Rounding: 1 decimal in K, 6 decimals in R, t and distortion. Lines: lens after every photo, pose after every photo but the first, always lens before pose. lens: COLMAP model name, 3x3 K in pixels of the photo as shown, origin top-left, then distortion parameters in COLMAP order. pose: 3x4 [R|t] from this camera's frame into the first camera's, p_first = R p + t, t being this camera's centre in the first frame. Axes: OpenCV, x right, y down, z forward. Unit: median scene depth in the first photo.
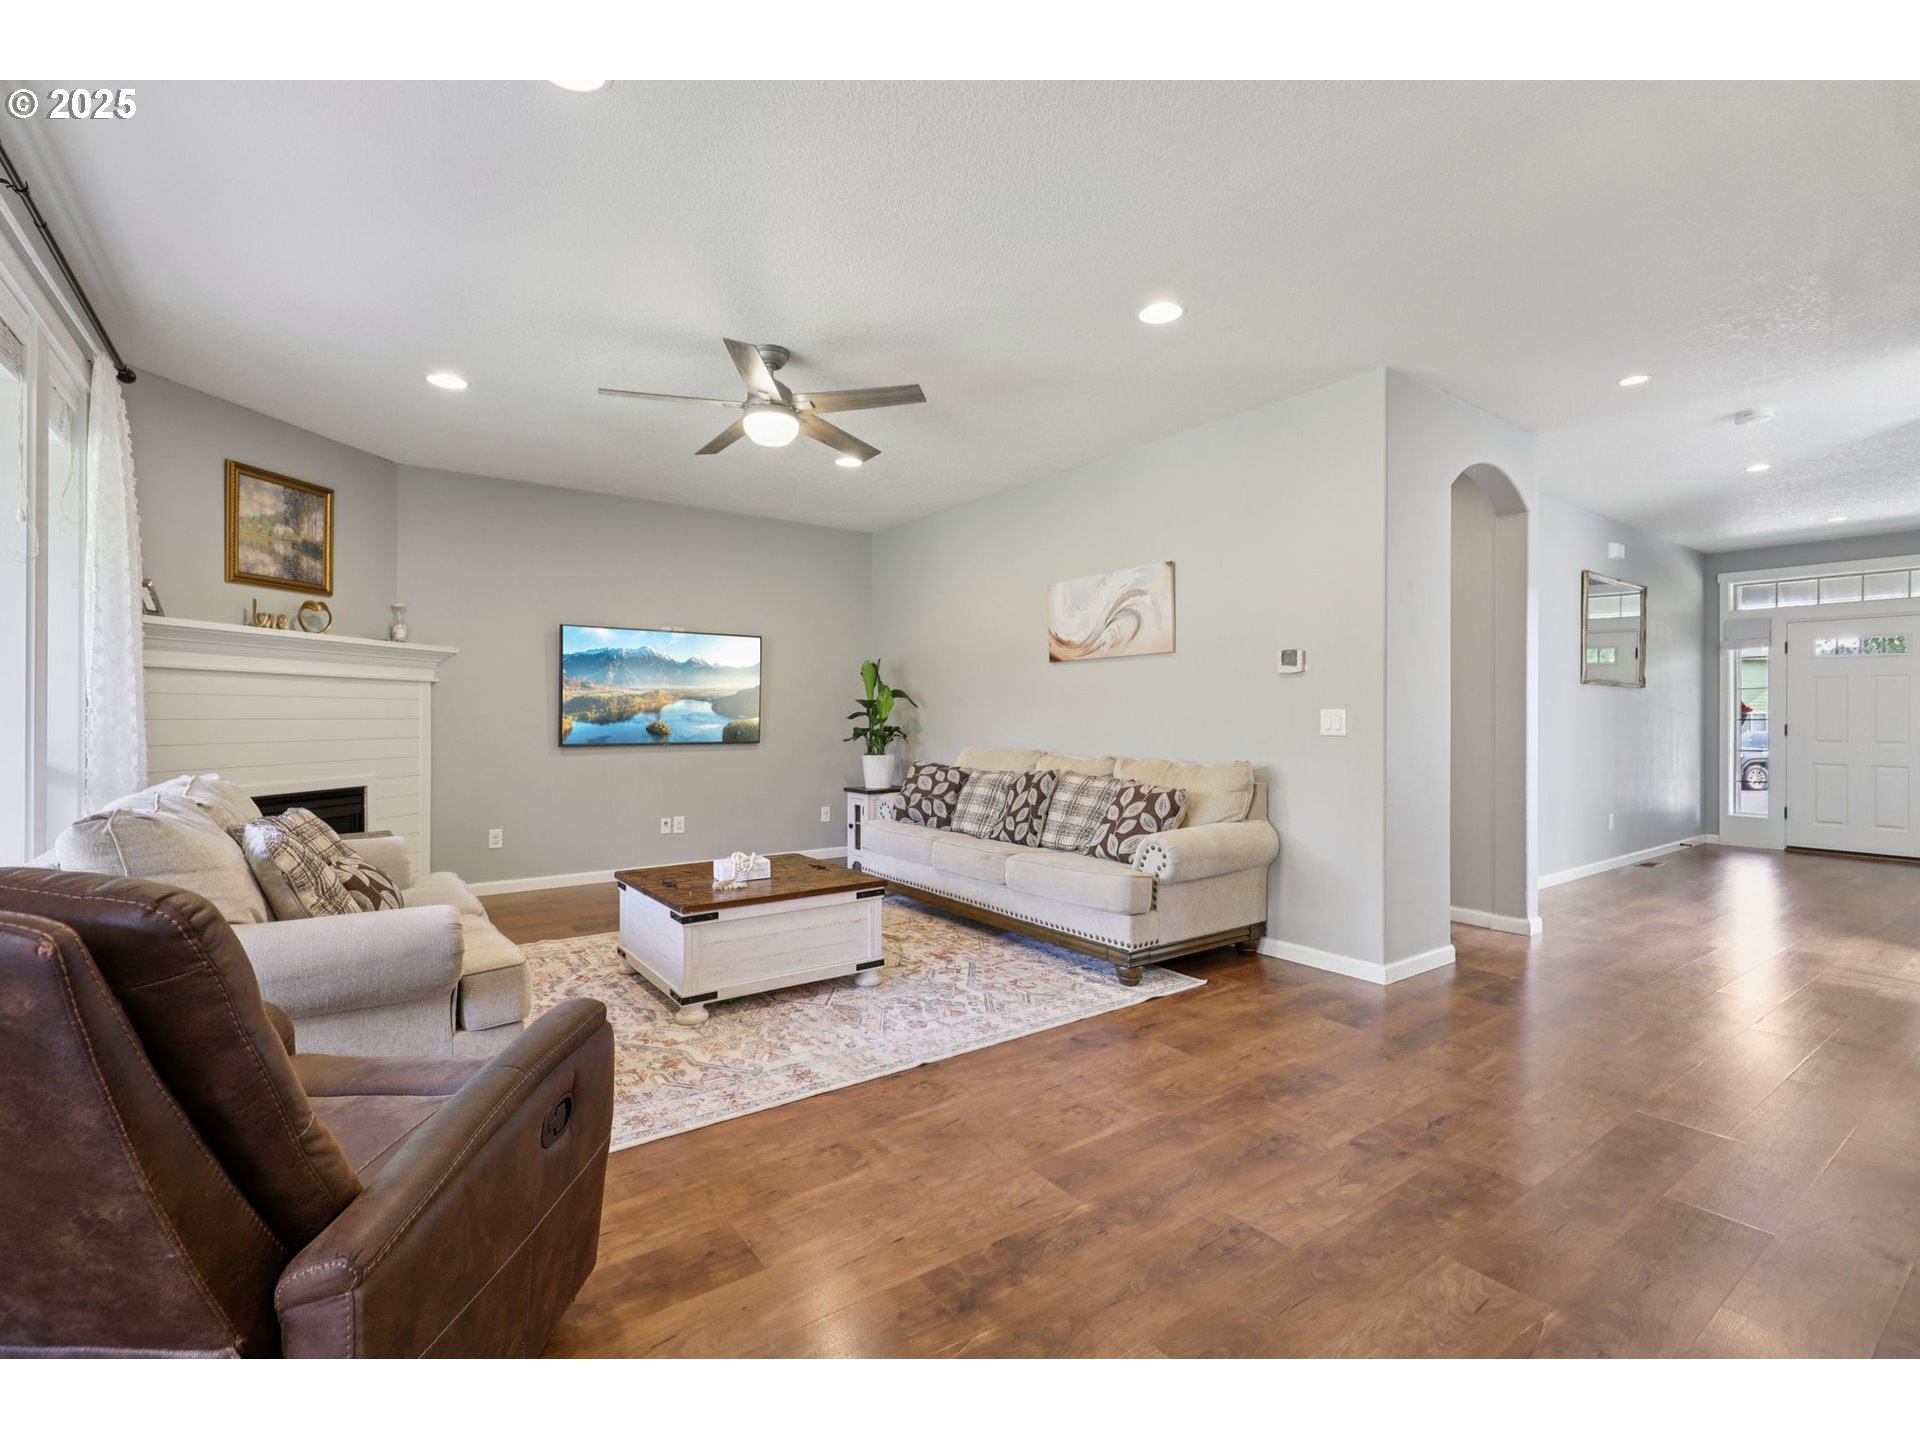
lens RADIAL K [[869.8, 0, 951.8], [0, 869.8, 718.7], [0, 0, 1]] dist [0.020536, -0.004002]
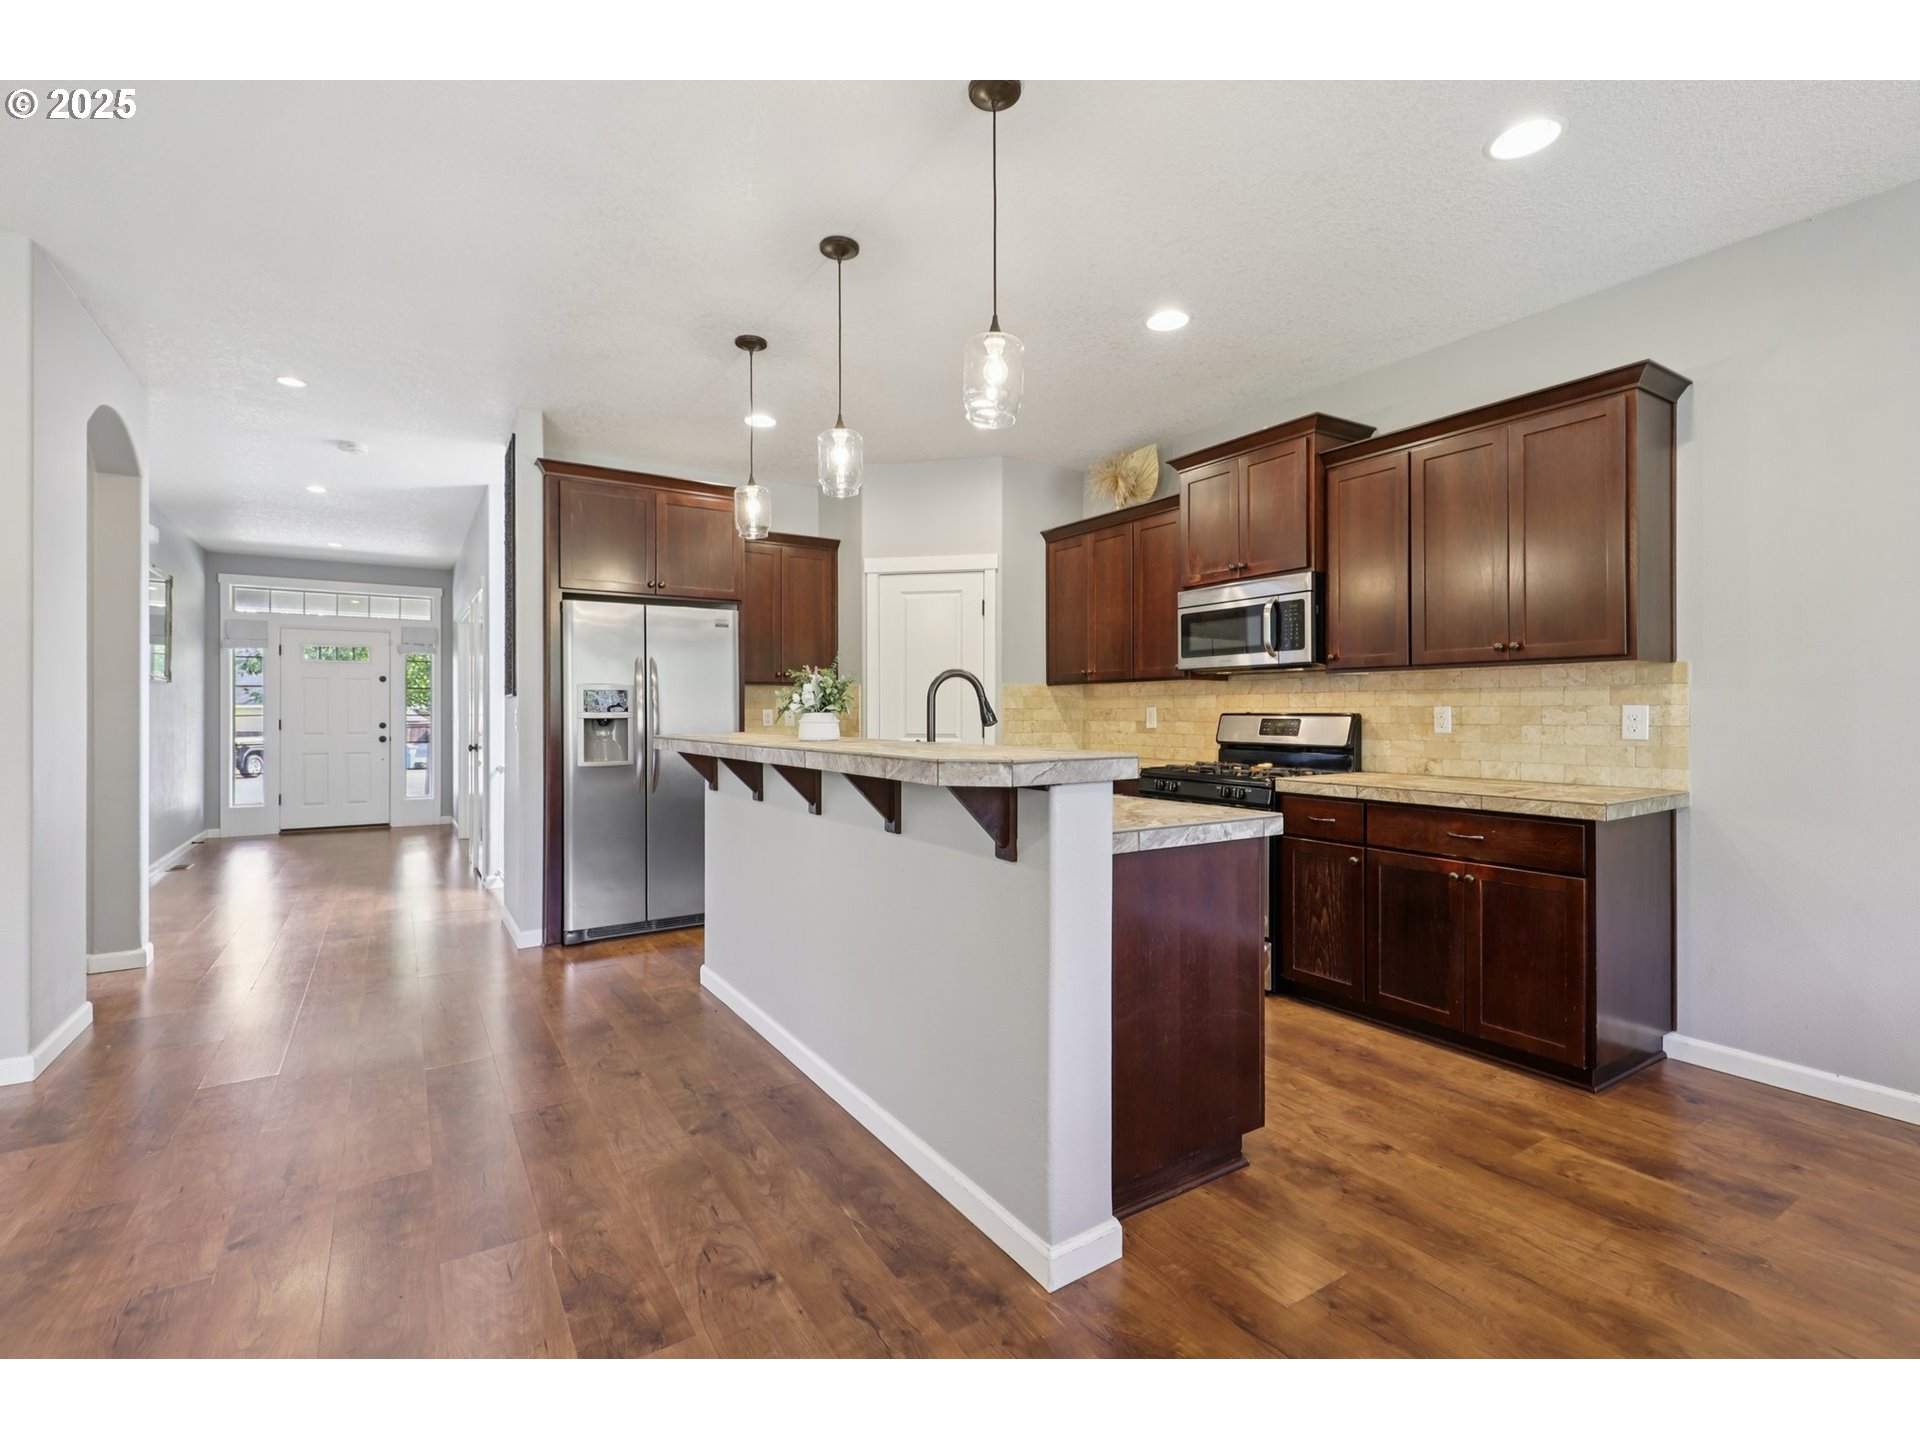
lens RADIAL K [[869.8, 0, 946.8], [0, 869.8, 719.4], [0, 0, 1]] dist [0.020536, -0.004002]
pose [[0.072528, -0.010135, 0.997315, -0.153525], [0.003246, 0.999945, 0.009925, -0.003277], [-0.997361, 0.002518, 0.072557, 0.146523]]
